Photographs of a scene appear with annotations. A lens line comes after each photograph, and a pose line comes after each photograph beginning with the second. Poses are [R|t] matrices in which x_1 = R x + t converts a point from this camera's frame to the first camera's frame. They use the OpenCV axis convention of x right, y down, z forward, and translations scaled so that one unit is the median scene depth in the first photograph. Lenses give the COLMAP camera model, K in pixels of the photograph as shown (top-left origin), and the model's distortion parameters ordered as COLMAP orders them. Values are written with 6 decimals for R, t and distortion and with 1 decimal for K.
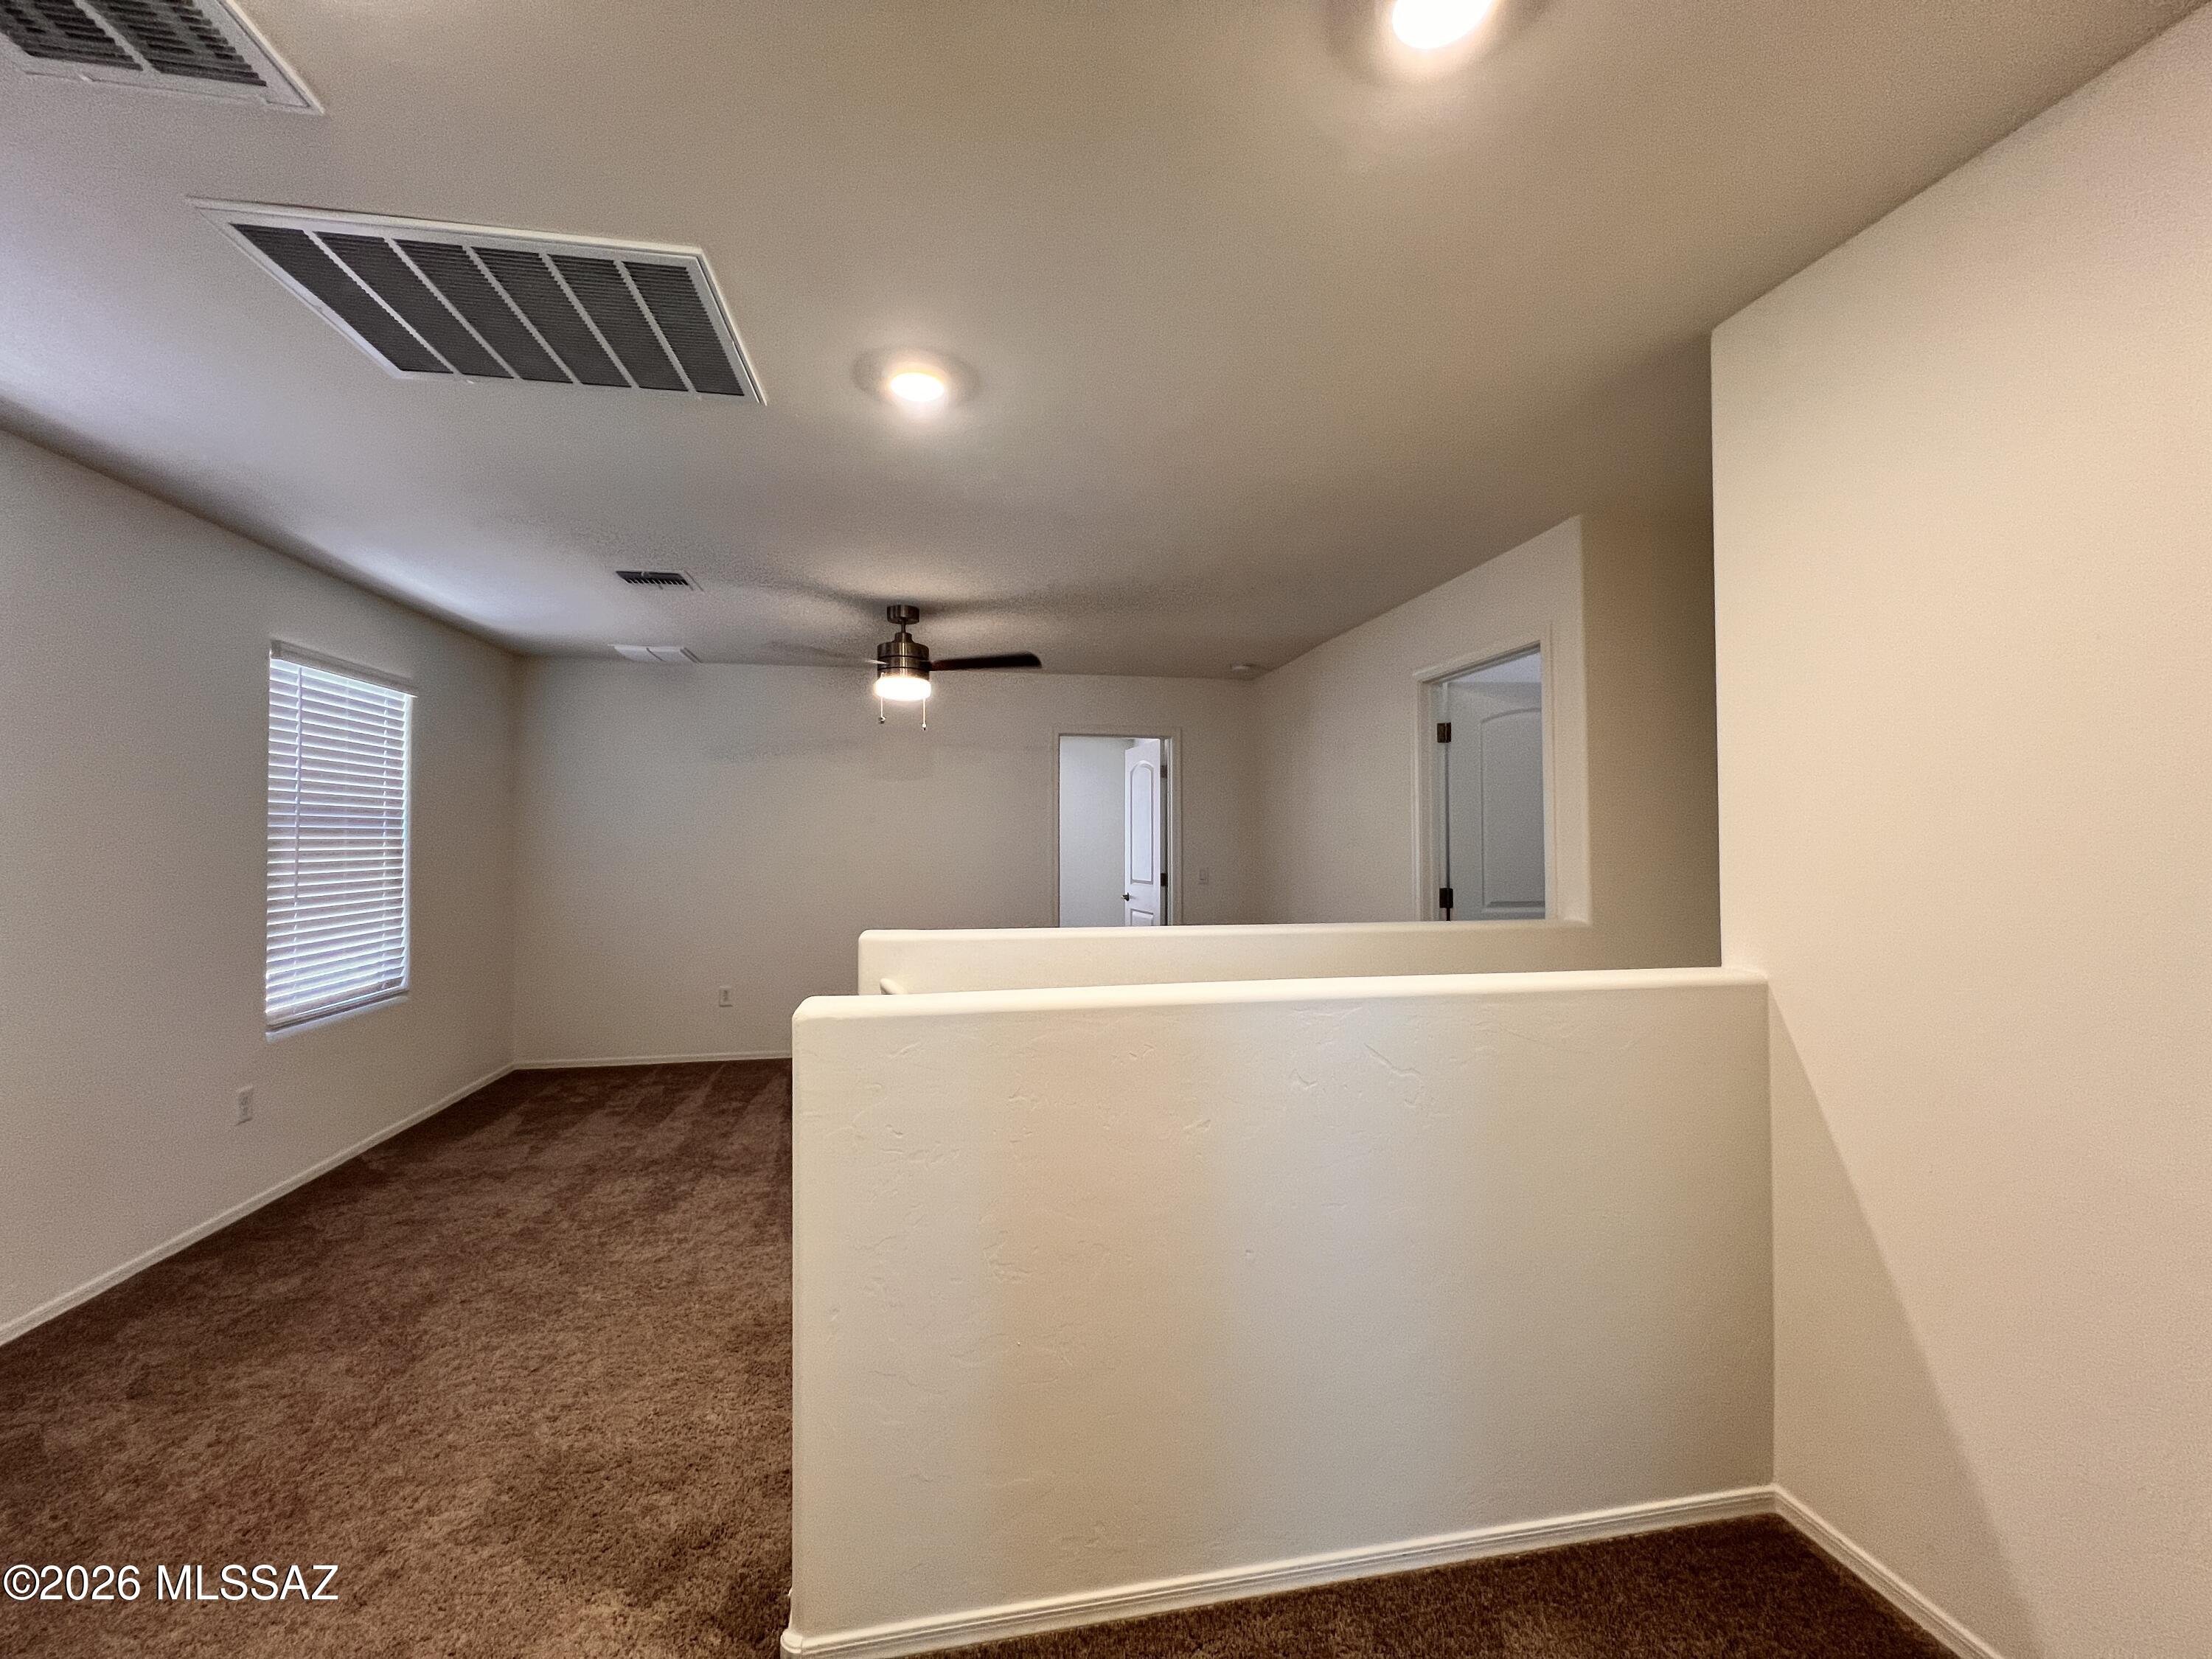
lens RADIAL K [[883.1, 0, 1100.4], [0, 883.1, 826.2], [0, 0, 1]] dist [-0.002549, 0.000704]
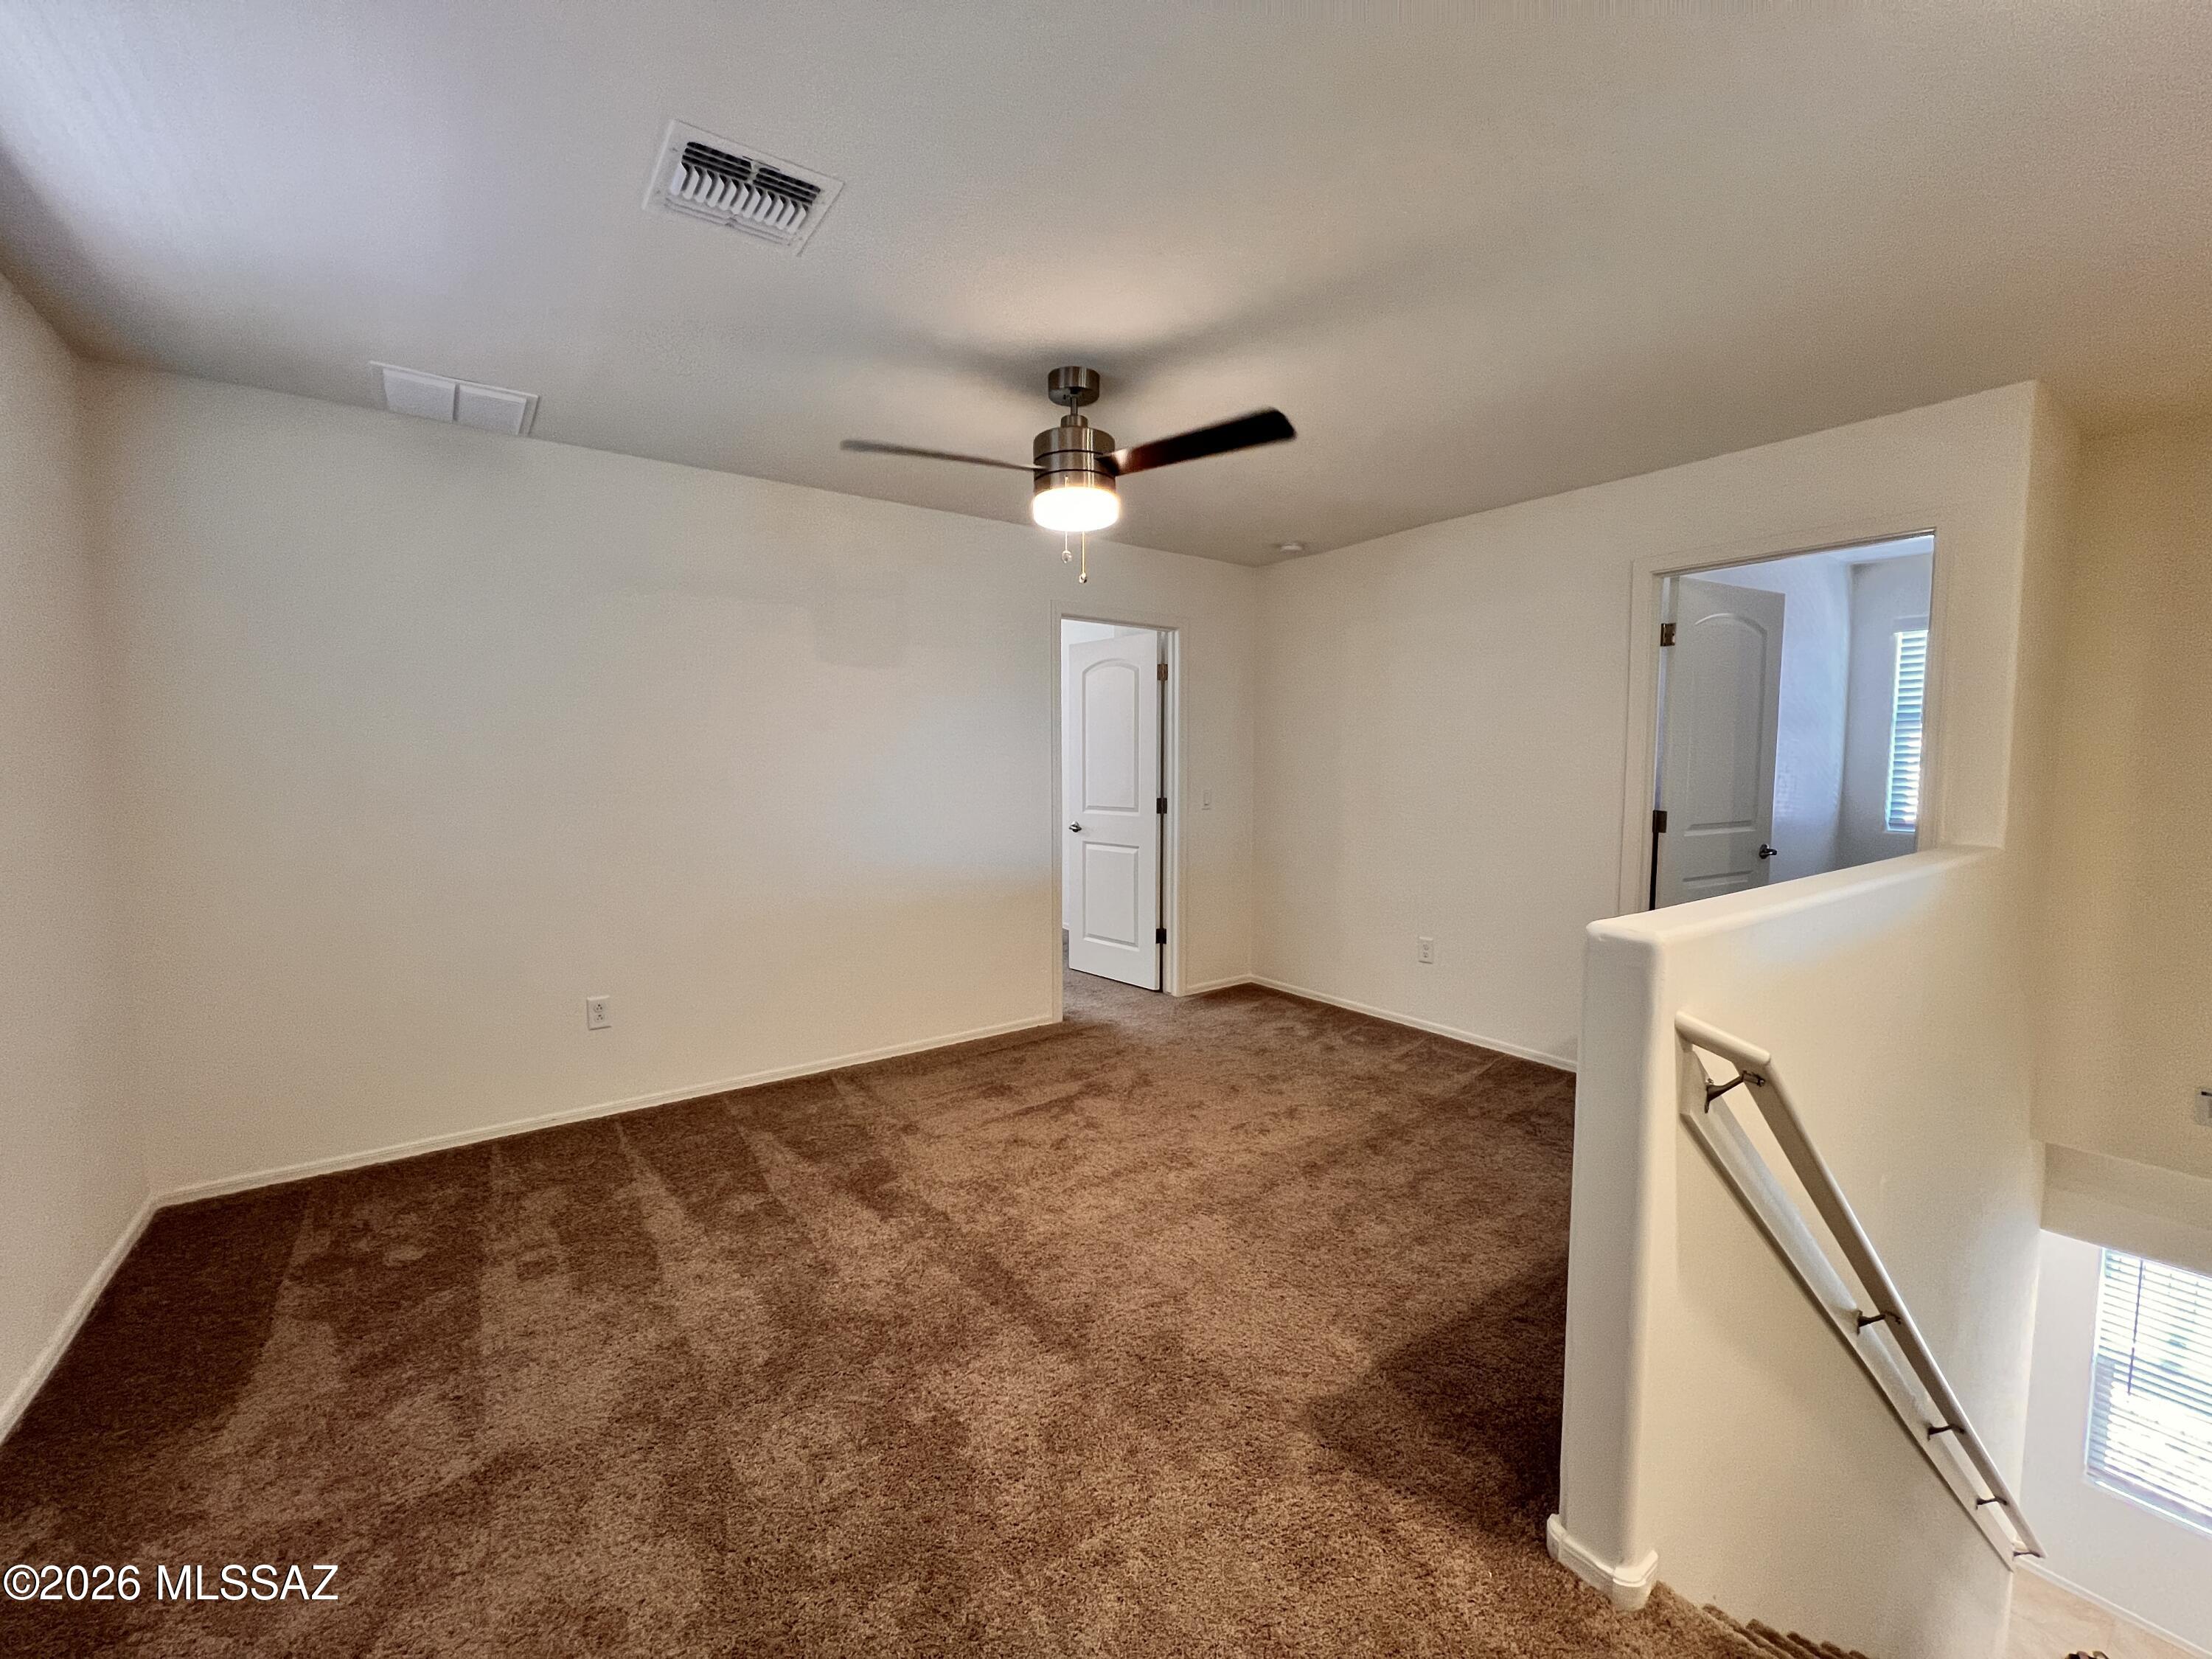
lens RADIAL K [[883.1, 0, 1100.4], [0, 883.1, 826.2], [0, 0, 1]] dist [-0.002549, 0.000704]
pose [[0.903354, -0.028778, 0.427928, -0.483002], [-0.009222, 0.996212, 0.086462, 0.013211], [-0.428796, -0.082052, 0.899668, 0.419002]]
